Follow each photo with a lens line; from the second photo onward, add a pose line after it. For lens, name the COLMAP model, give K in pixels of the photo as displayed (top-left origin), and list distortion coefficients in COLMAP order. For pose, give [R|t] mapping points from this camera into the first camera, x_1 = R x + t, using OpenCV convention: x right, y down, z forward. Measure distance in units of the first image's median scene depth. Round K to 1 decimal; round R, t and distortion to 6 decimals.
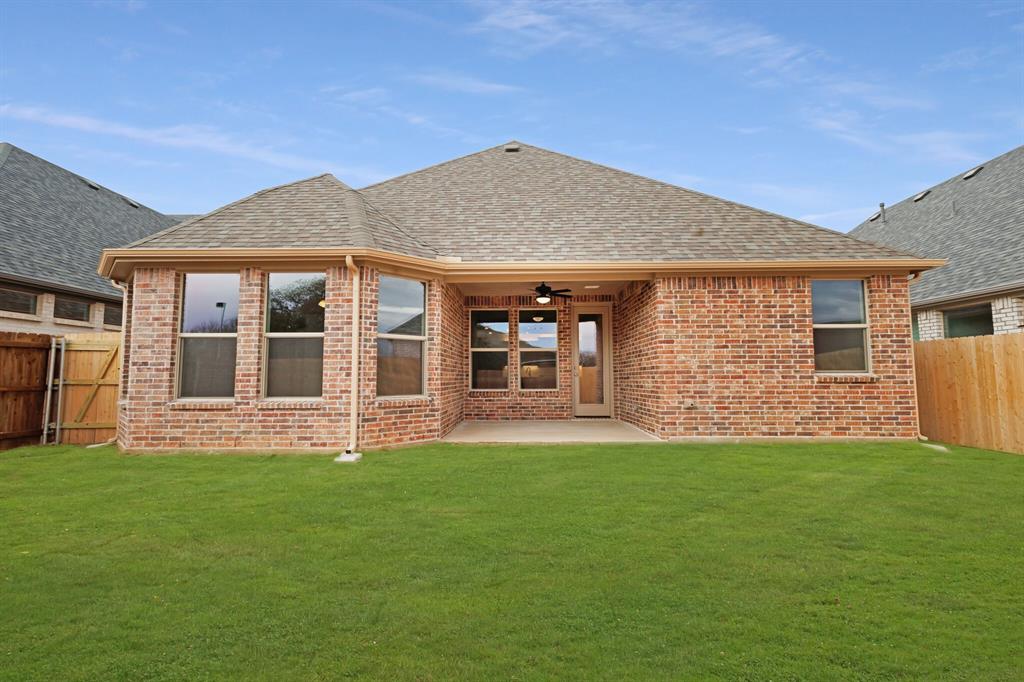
lens RADIAL K [[460.7, 0, 519.4], [0, 460.7, 340.9], [0, 0, 1]] dist [0.007107, -0.000294]
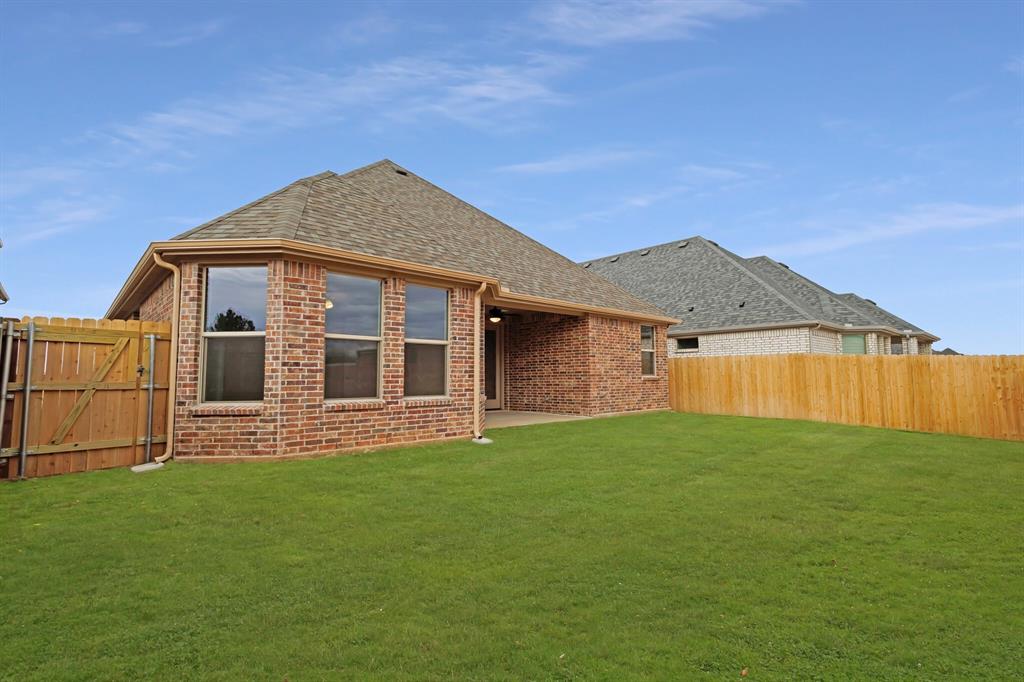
lens RADIAL K [[470.5, 0, 510.9], [0, 470.5, 337.8], [0, 0, 1]] dist [0.003240, -0.000568]
pose [[0.721048, 0.057906, 0.690461, -1.163055], [-0.050544, 0.998243, -0.030935, 0.003543], [-0.691039, -0.012593, 0.722708, 0.011434]]
